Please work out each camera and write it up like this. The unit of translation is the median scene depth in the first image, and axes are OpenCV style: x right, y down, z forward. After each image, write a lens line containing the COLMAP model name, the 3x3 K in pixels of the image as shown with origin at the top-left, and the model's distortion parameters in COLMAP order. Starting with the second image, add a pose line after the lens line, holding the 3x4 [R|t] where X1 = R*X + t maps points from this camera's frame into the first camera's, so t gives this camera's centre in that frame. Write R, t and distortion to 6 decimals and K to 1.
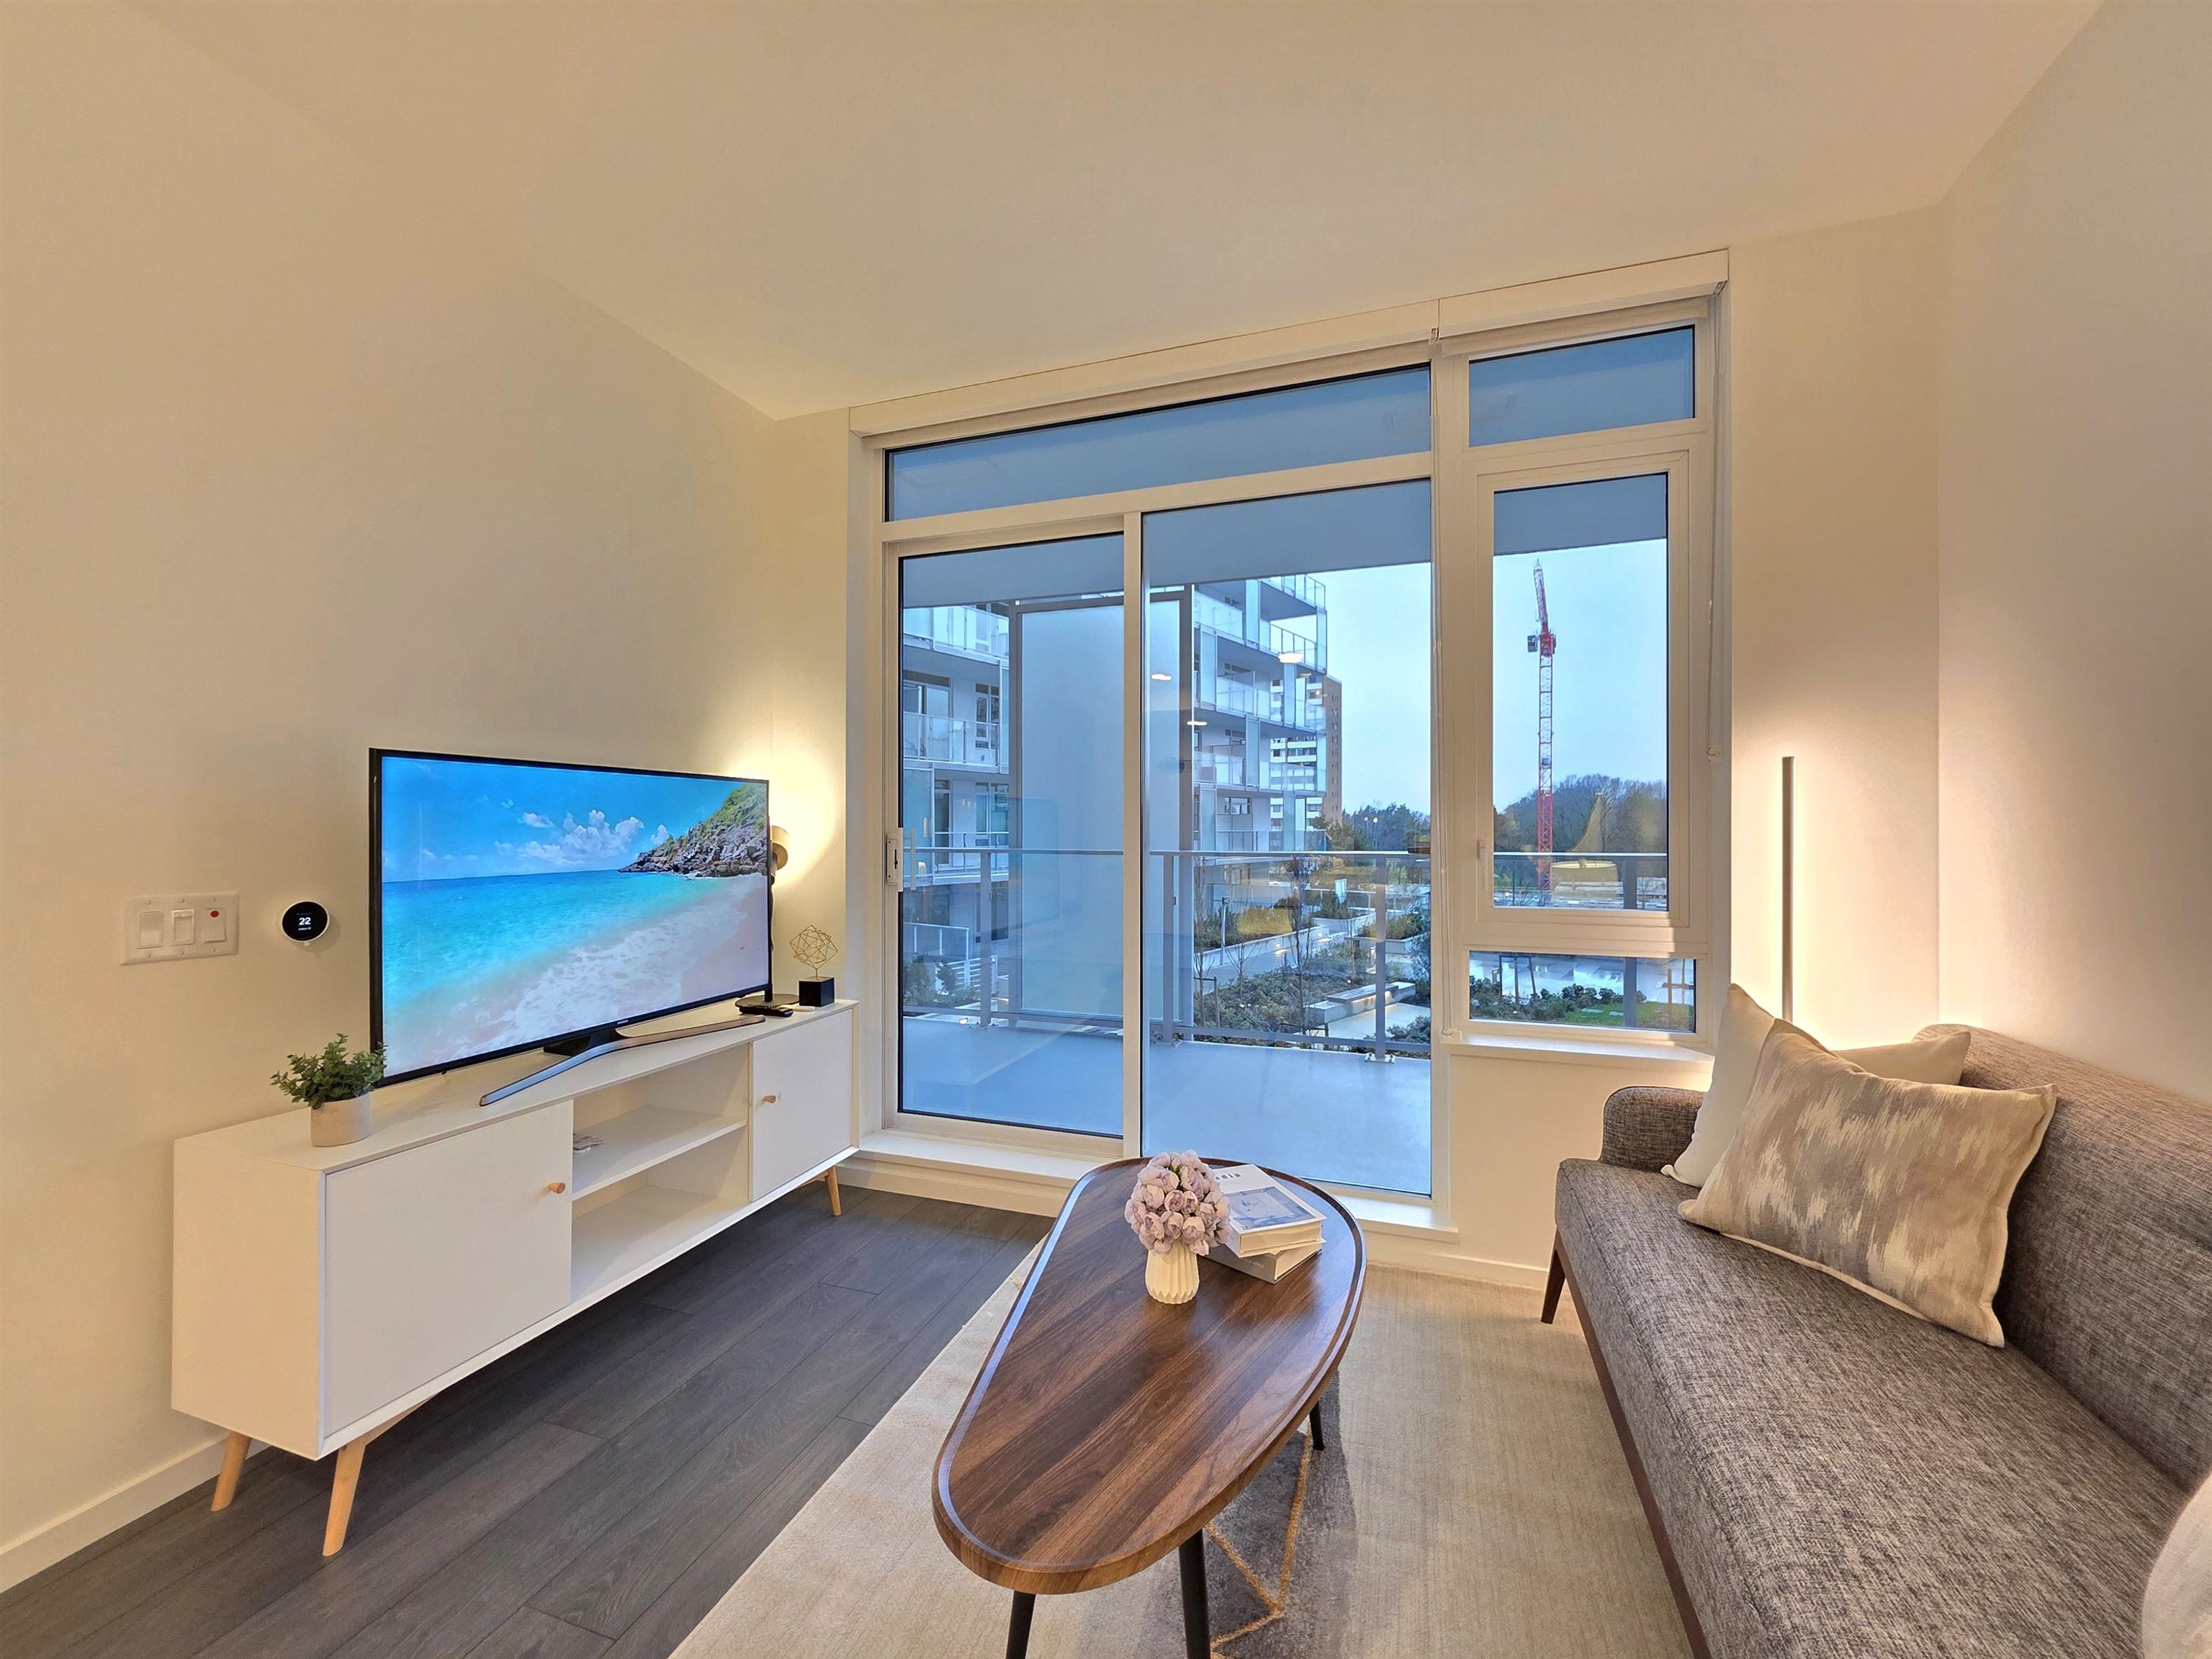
lens RADIAL K [[888.4, 0, 1110.4], [0, 888.4, 828.3], [0, 0, 1]] dist [0.002177, 0.000118]
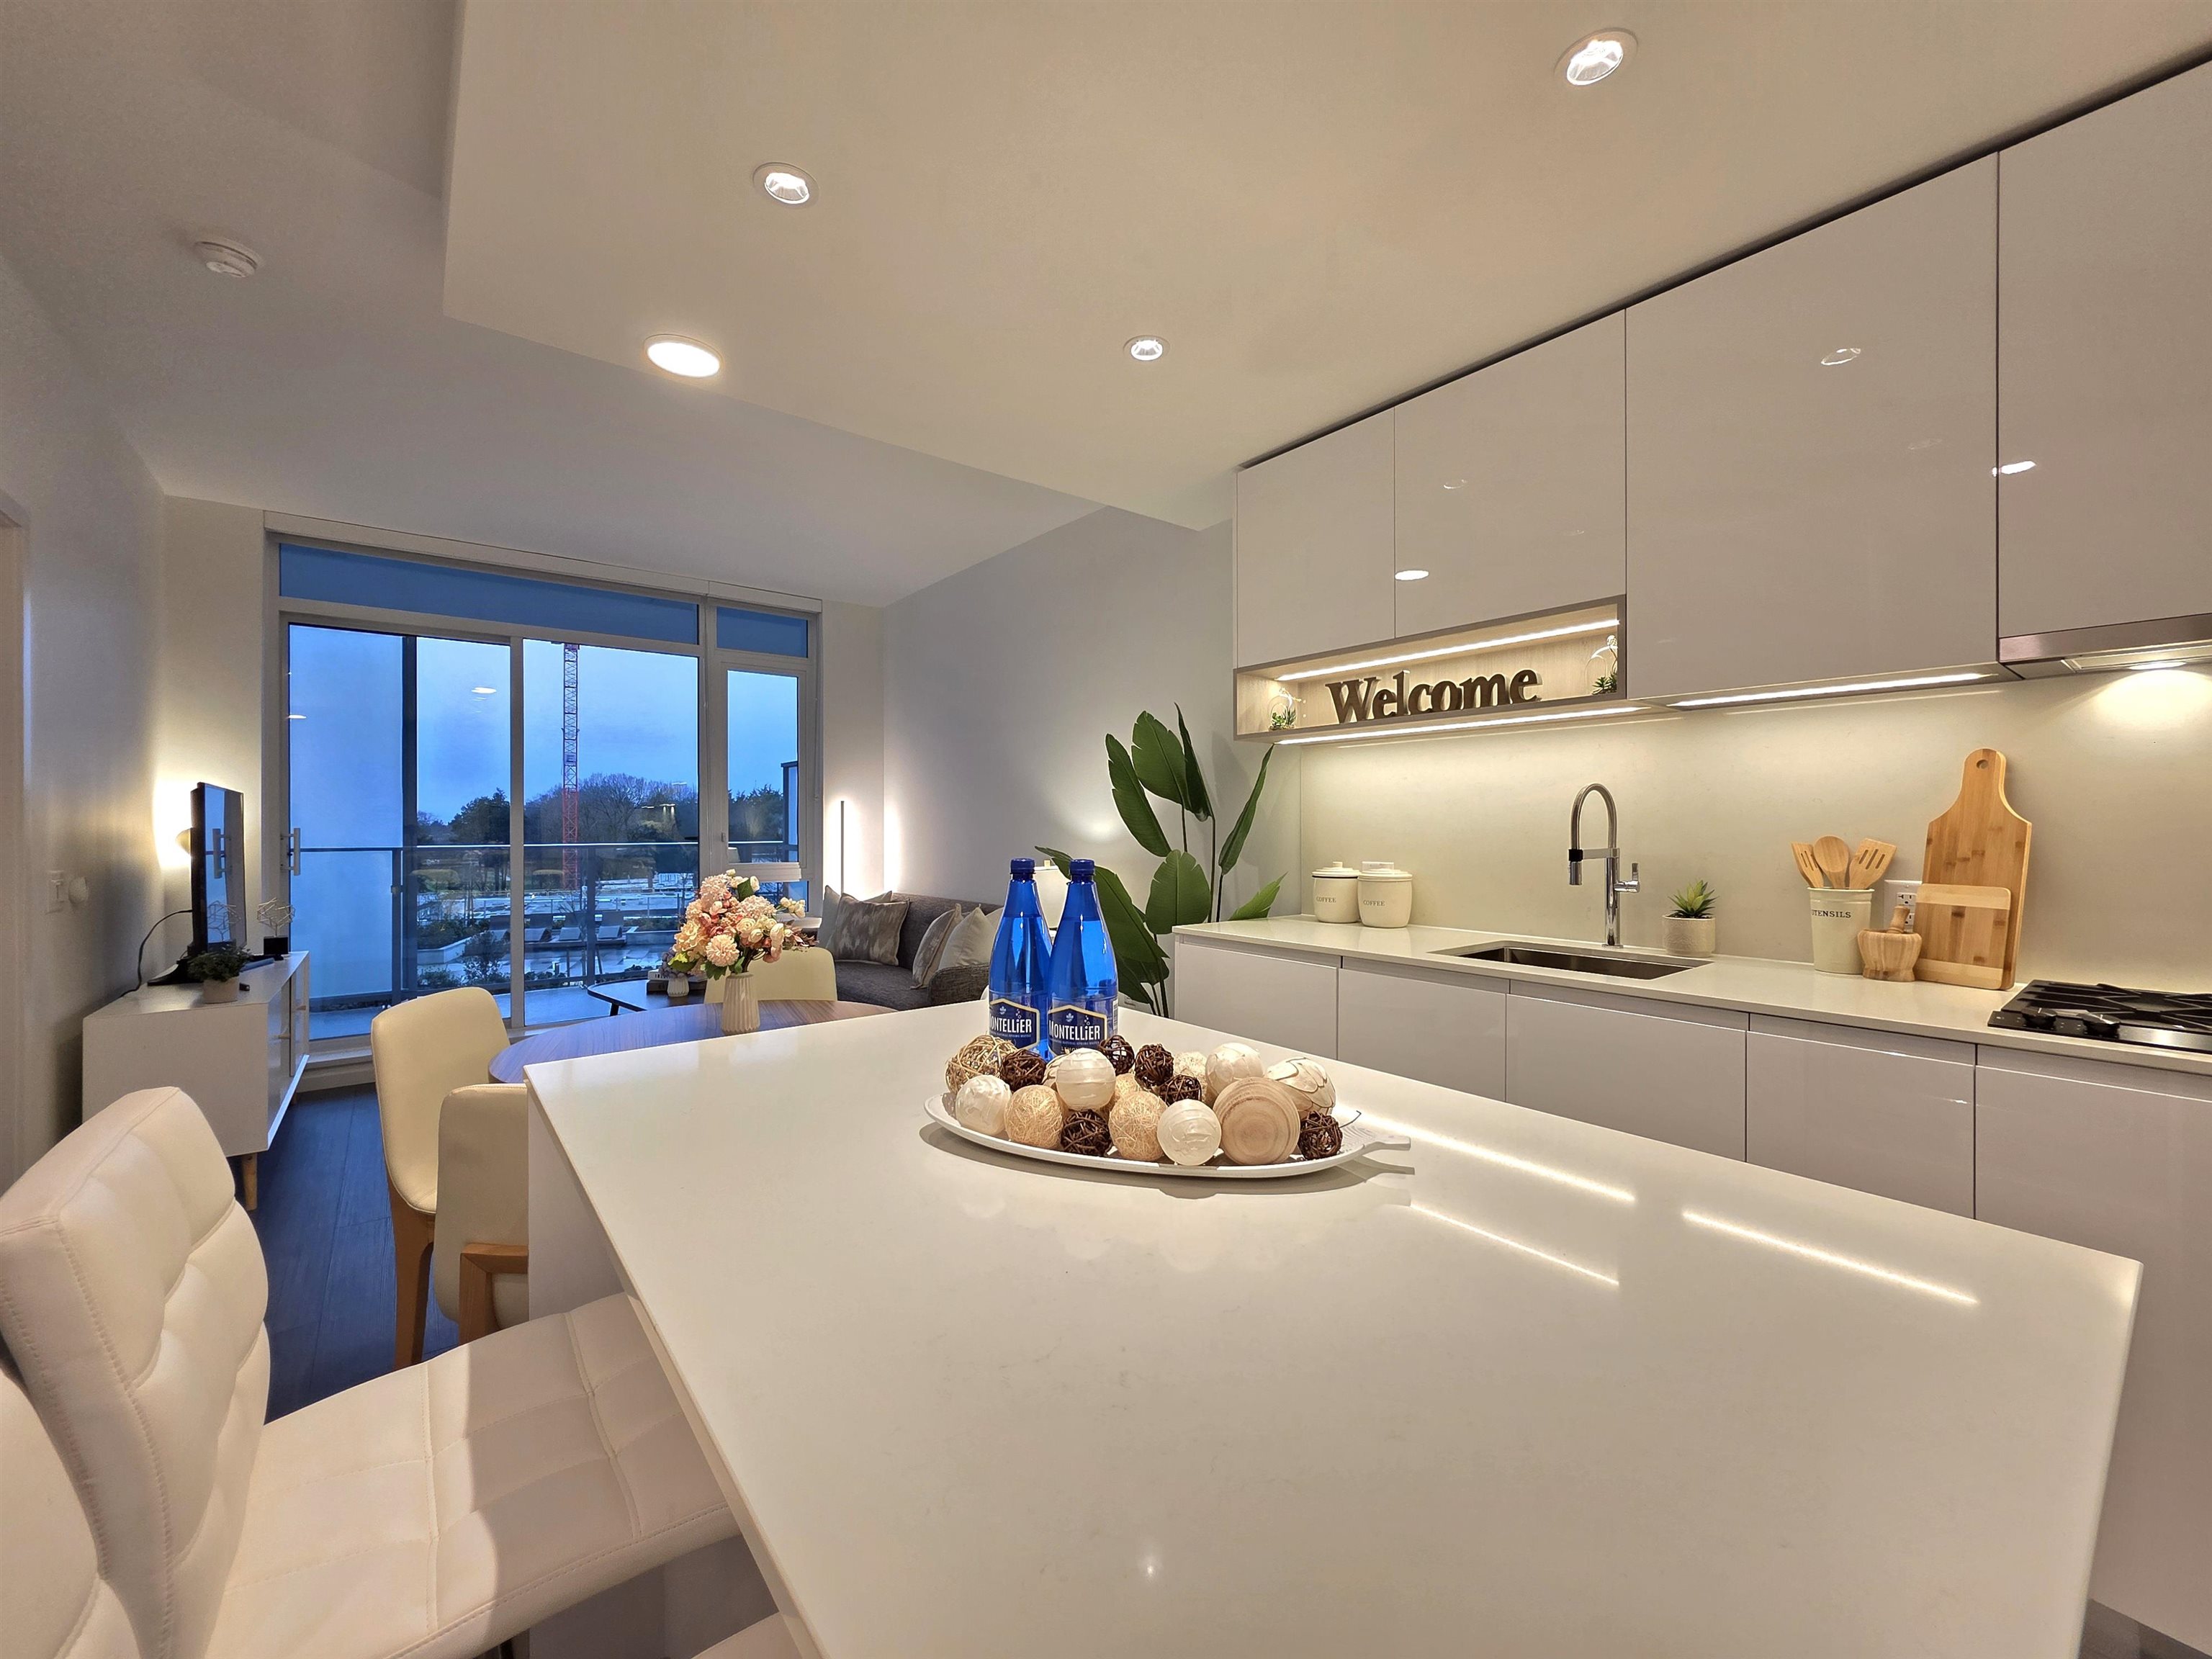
lens RADIAL K [[888.4, 0, 1107.6], [0, 888.4, 828.1], [0, 0, 1]] dist [0.002177, 0.000118]
pose [[0.536438, -0.001815, 0.843938, -0.424475], [0.001062, 0.999998, 0.001475, -0.000225], [-0.843939, 0.000105, 0.536439, -0.442328]]
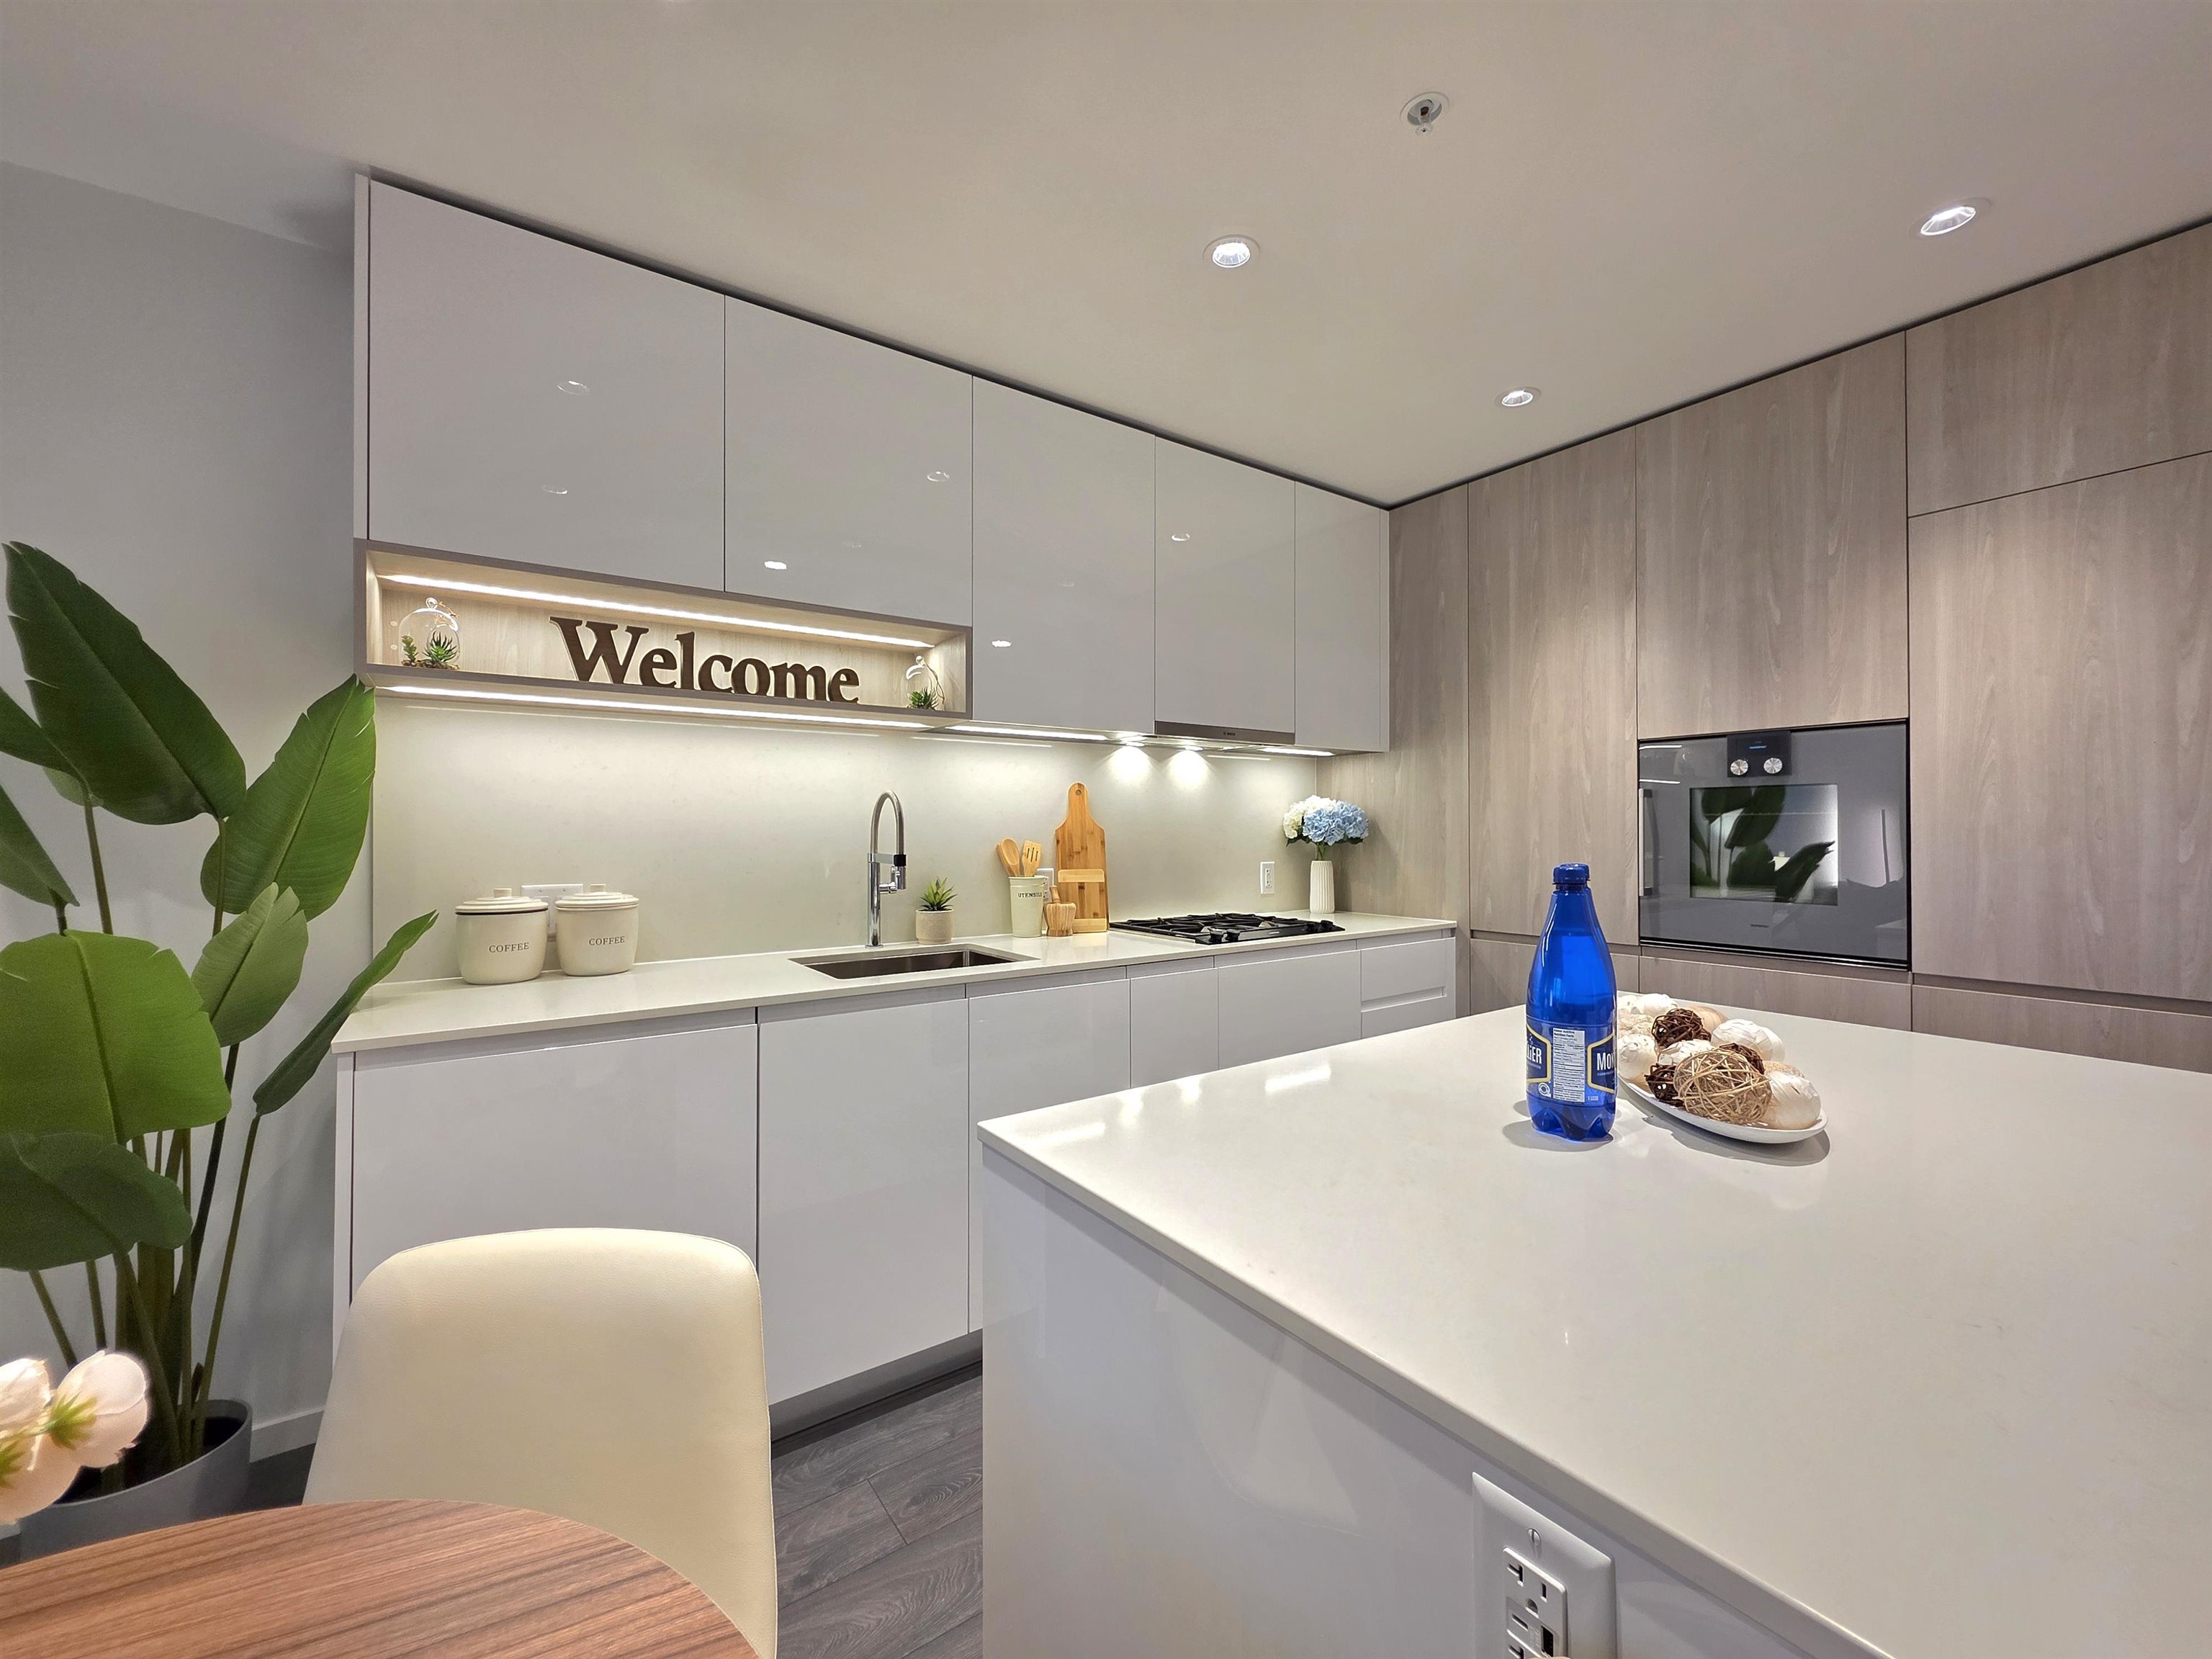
lens RADIAL K [[888.4, 0, 1109.0], [0, 888.4, 826.9], [0, 0, 1]] dist [0.002177, 0.000118]
pose [[-0.814259, 0.006953, 0.580460, -0.288600], [0.005285, 0.999976, -0.004565, -0.000294], [-0.580478, -0.000650, -0.814276, -0.116781]]
